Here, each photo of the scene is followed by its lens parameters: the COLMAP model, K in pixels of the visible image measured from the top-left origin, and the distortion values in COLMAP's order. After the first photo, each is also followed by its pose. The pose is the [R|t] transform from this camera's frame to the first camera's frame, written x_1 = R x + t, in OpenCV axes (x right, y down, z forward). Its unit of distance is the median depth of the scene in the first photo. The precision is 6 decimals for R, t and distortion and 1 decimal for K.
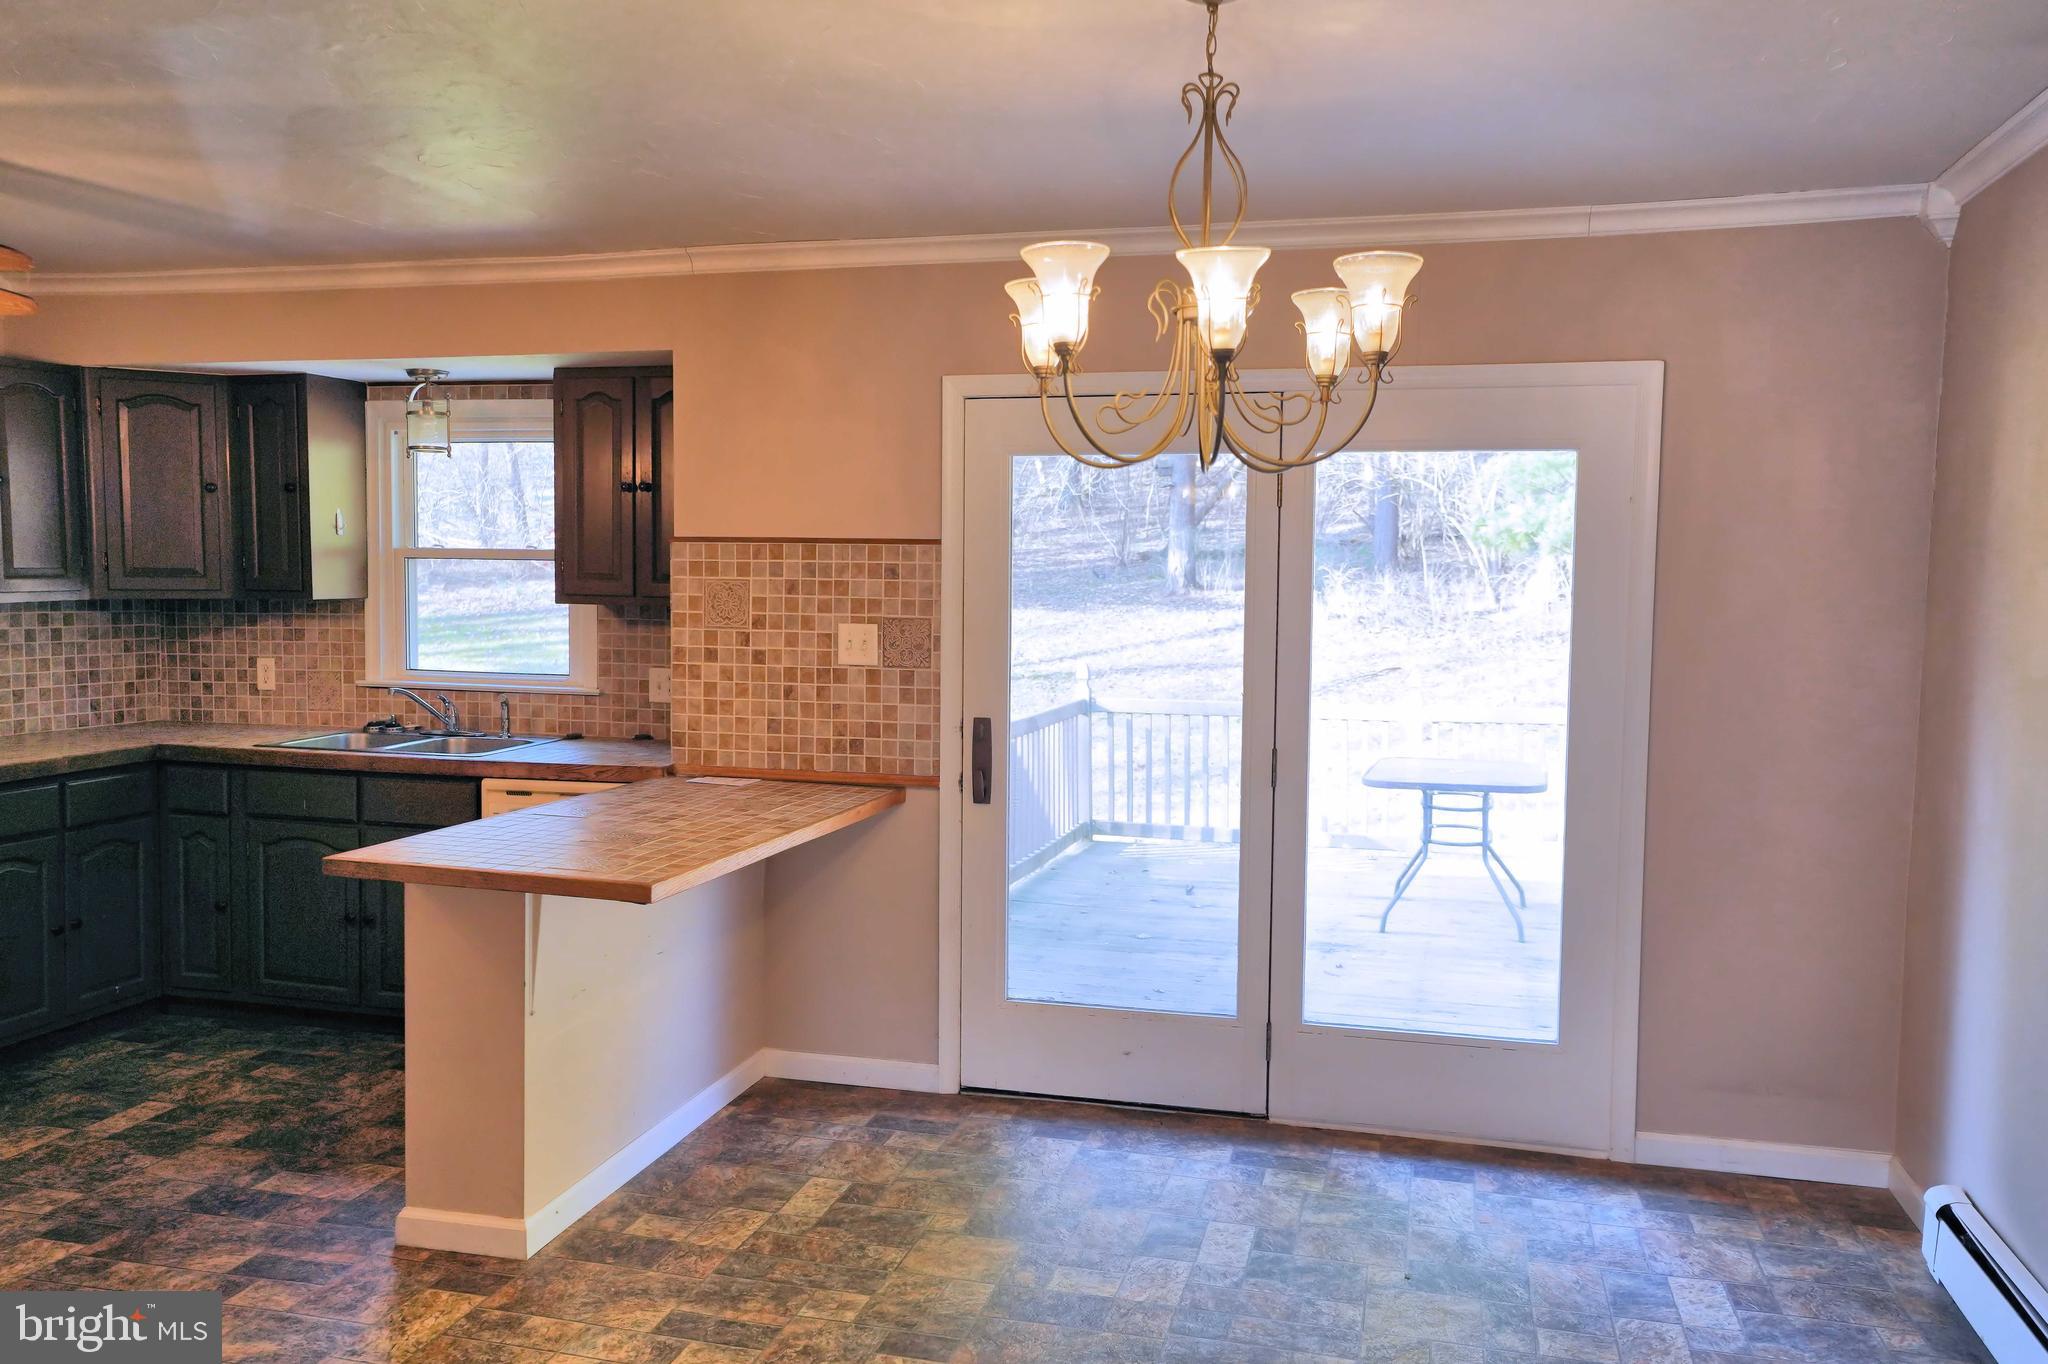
lens RADIAL K [[1570.1, 0, 1024.0], [0, 1570.1, 682.0], [0, 0, 1]] dist [0.004338, 0.052245]
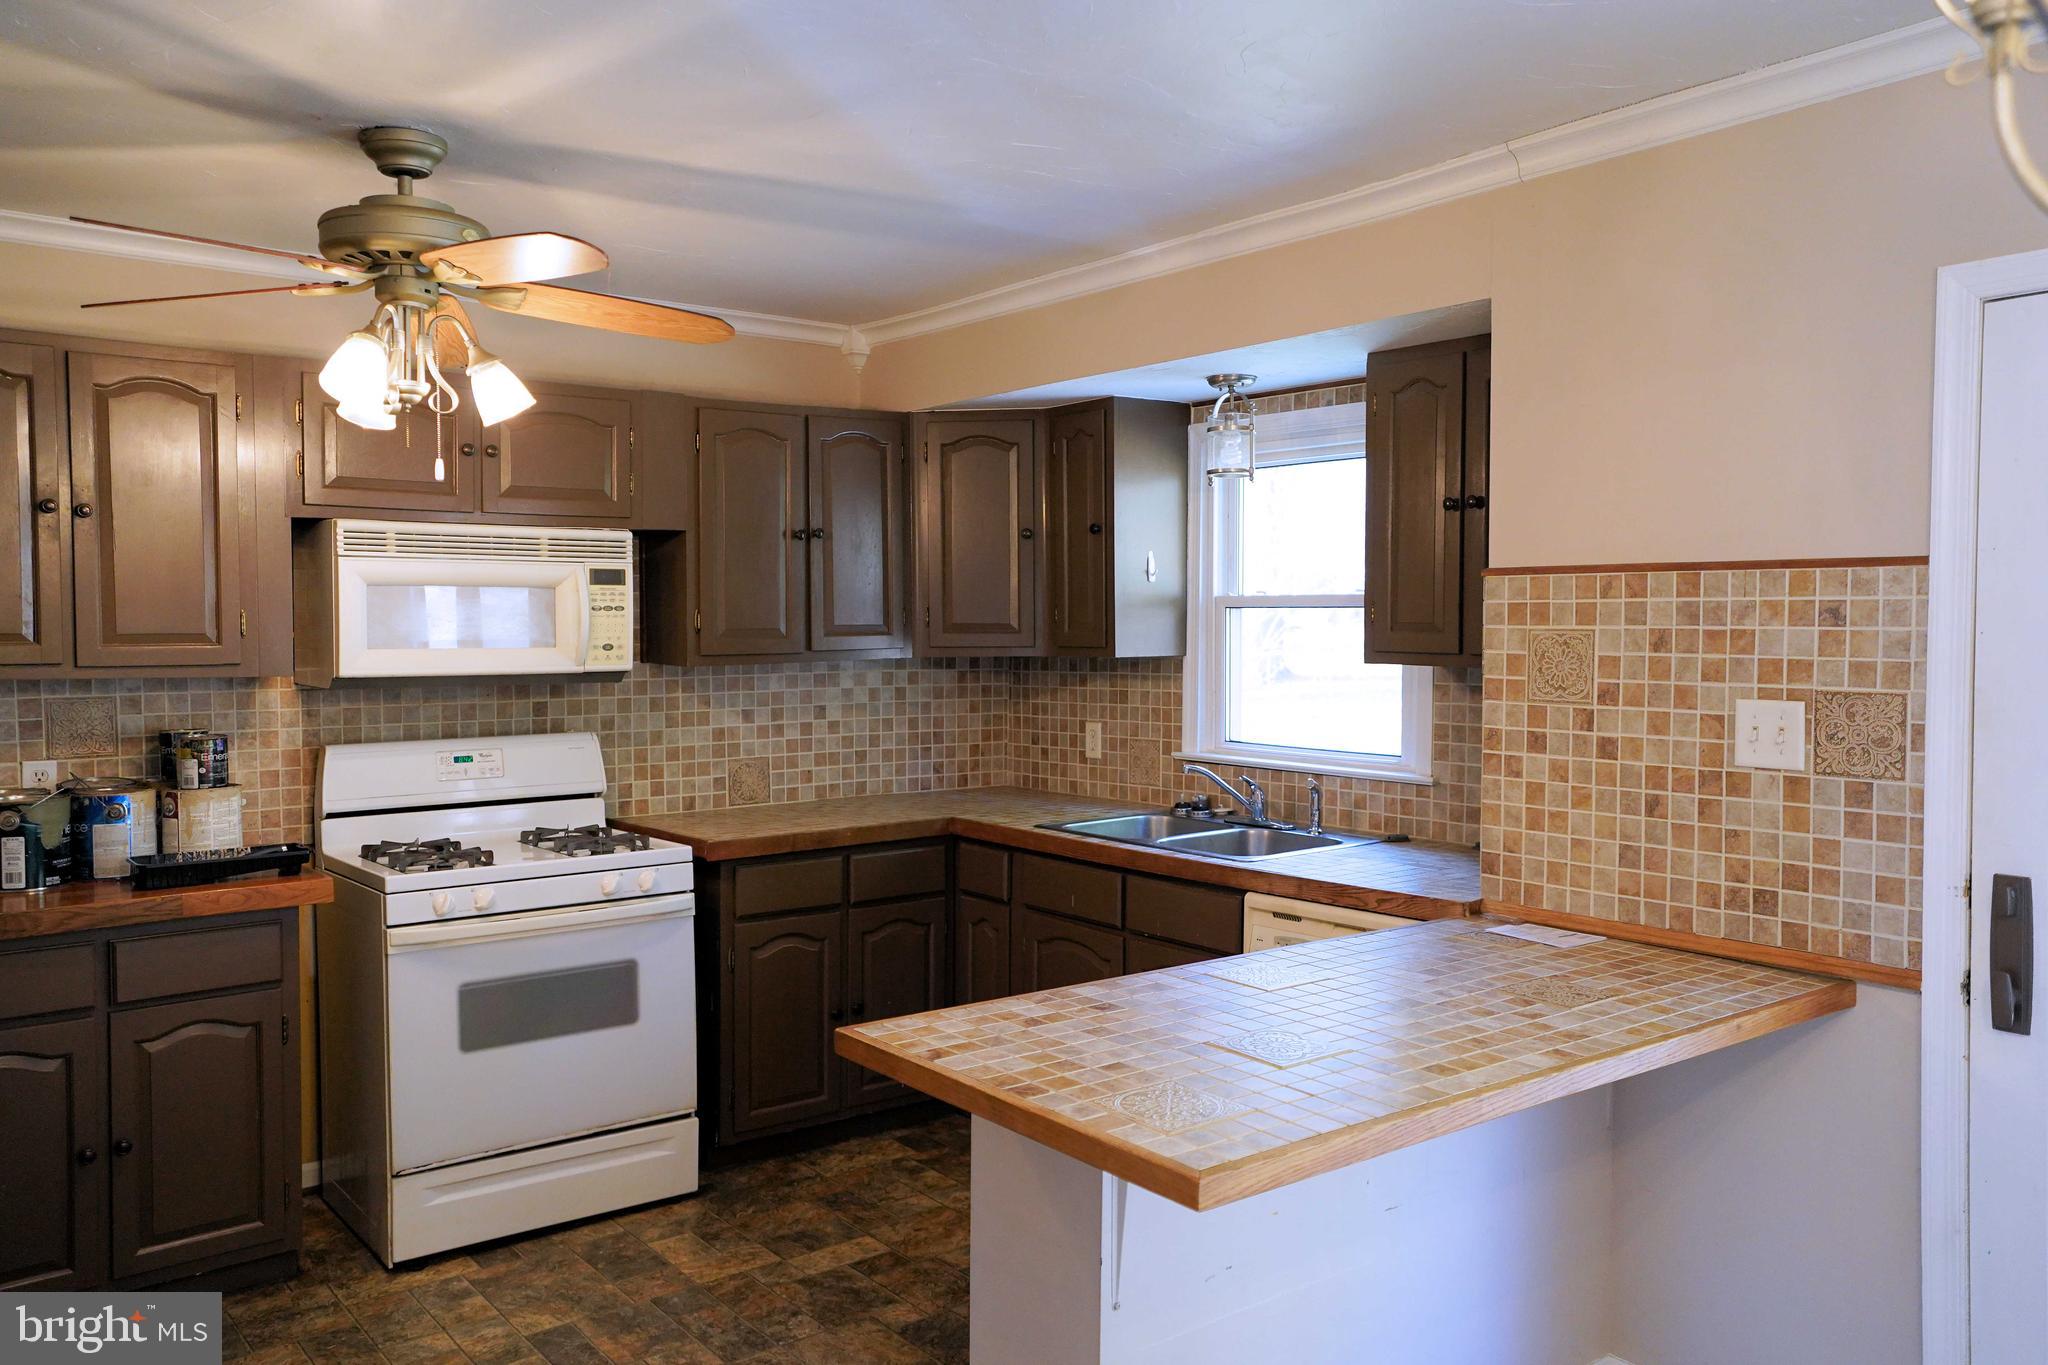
lens RADIAL K [[1570.1, 0, 1024.0], [0, 1570.1, 682.5], [0, 0, 1]] dist [0.004338, 0.052245]
pose [[0.796769, 0.011419, -0.604176, 0.028997], [-0.031339, 0.999257, -0.022442, -0.019145], [0.603471, 0.036815, 0.796535, 0.305964]]
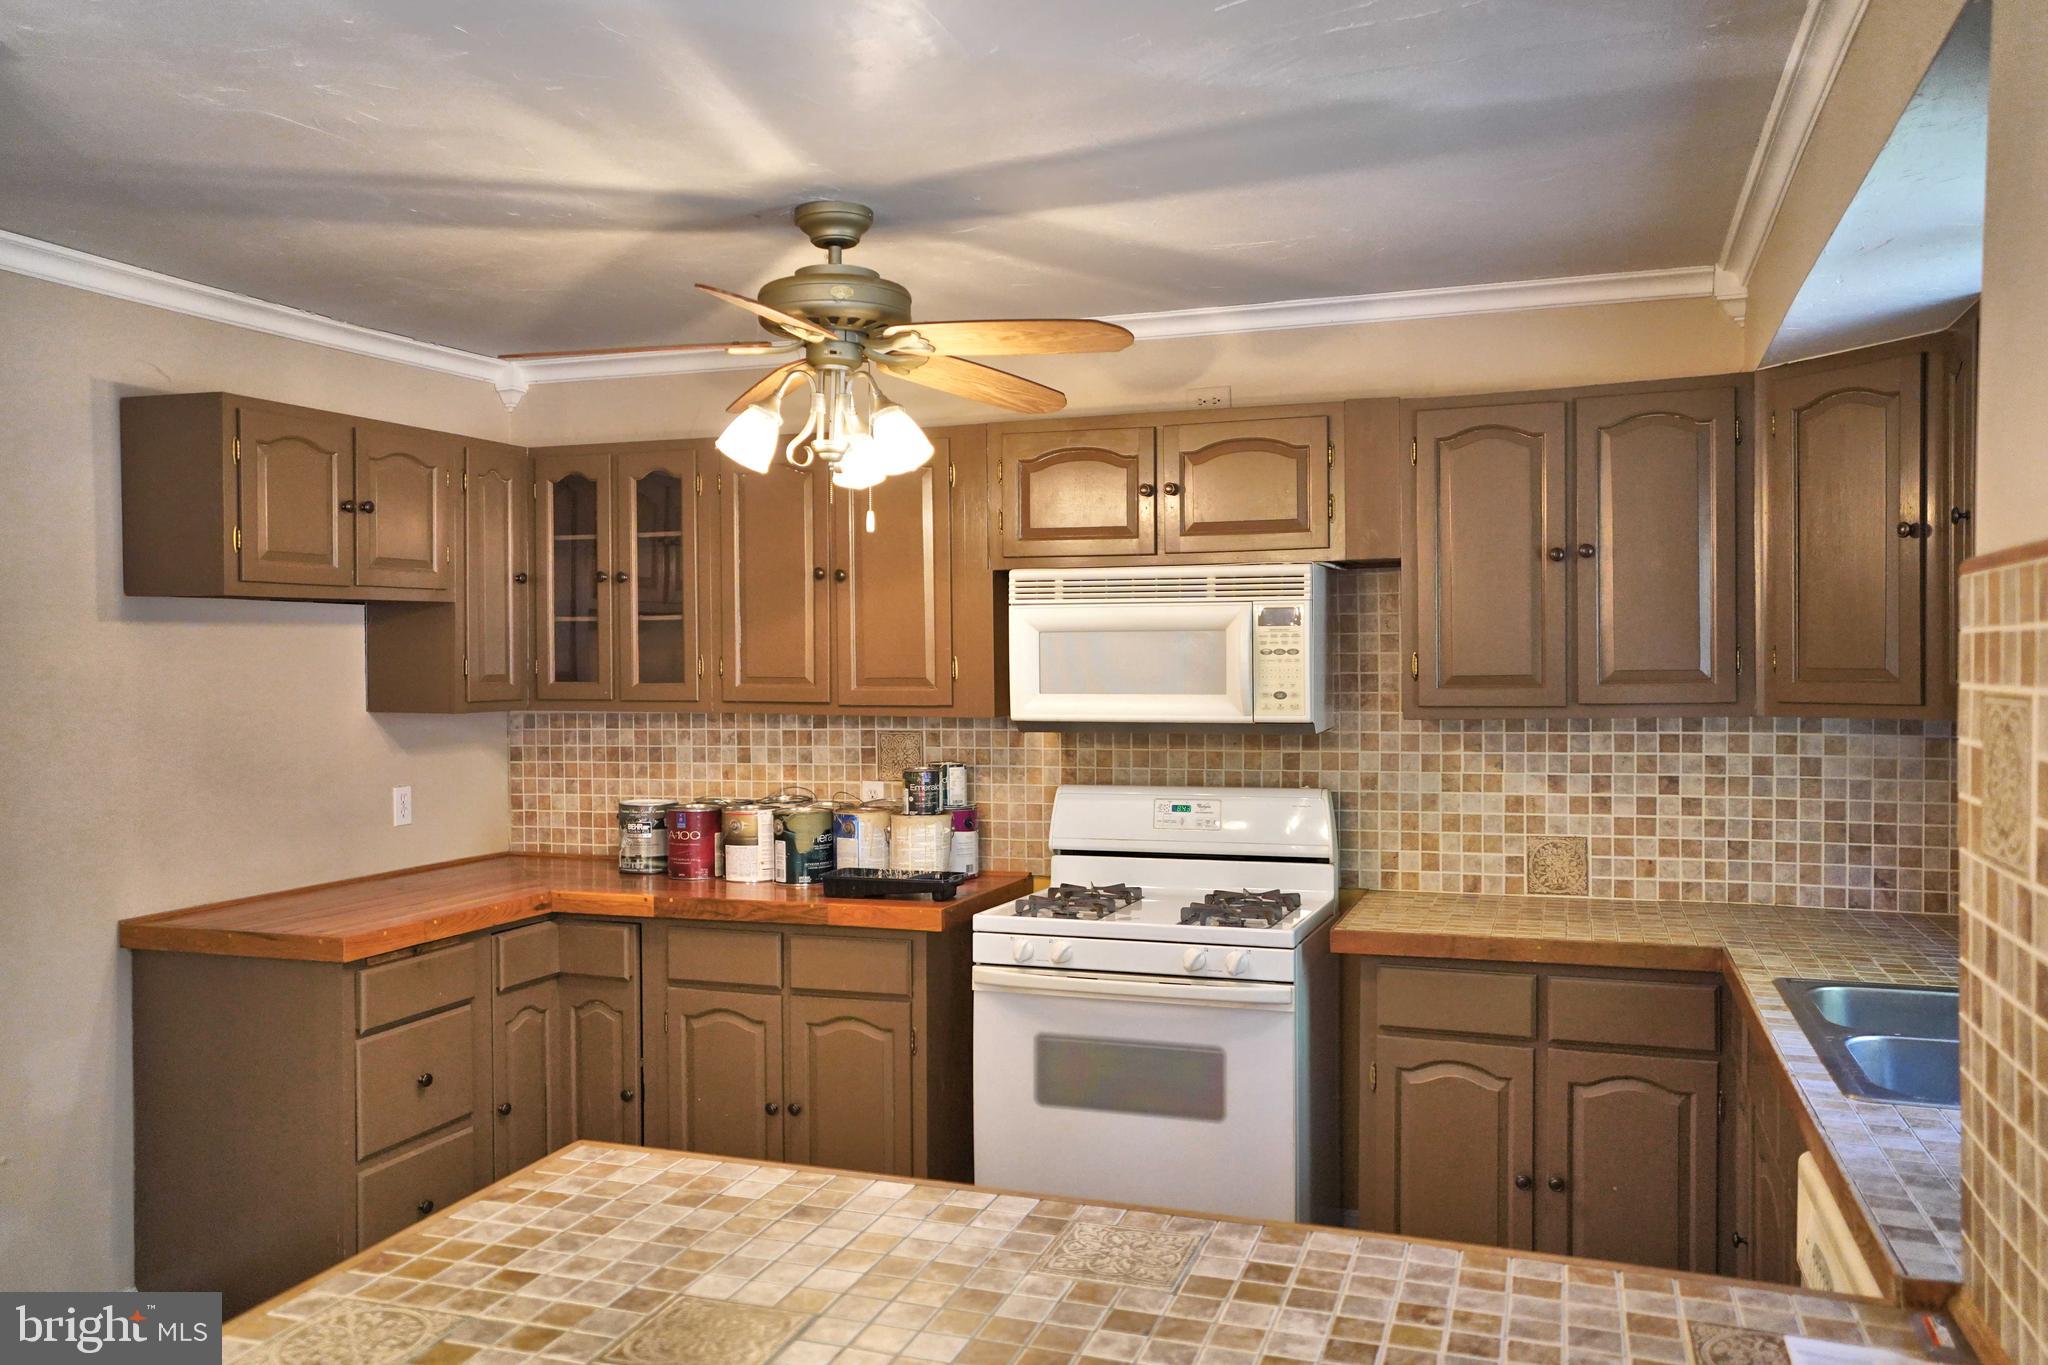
lens RADIAL K [[1570.1, 0, 1024.0], [0, 1570.1, 682.5], [0, 0, 1]] dist [0.004338, 0.052245]
pose [[-0.070056, 0.001899, -0.997541, 0.099386], [-0.065731, 0.997816, 0.006515, -0.052370], [0.995375, 0.066026, -0.069778, 0.763494]]
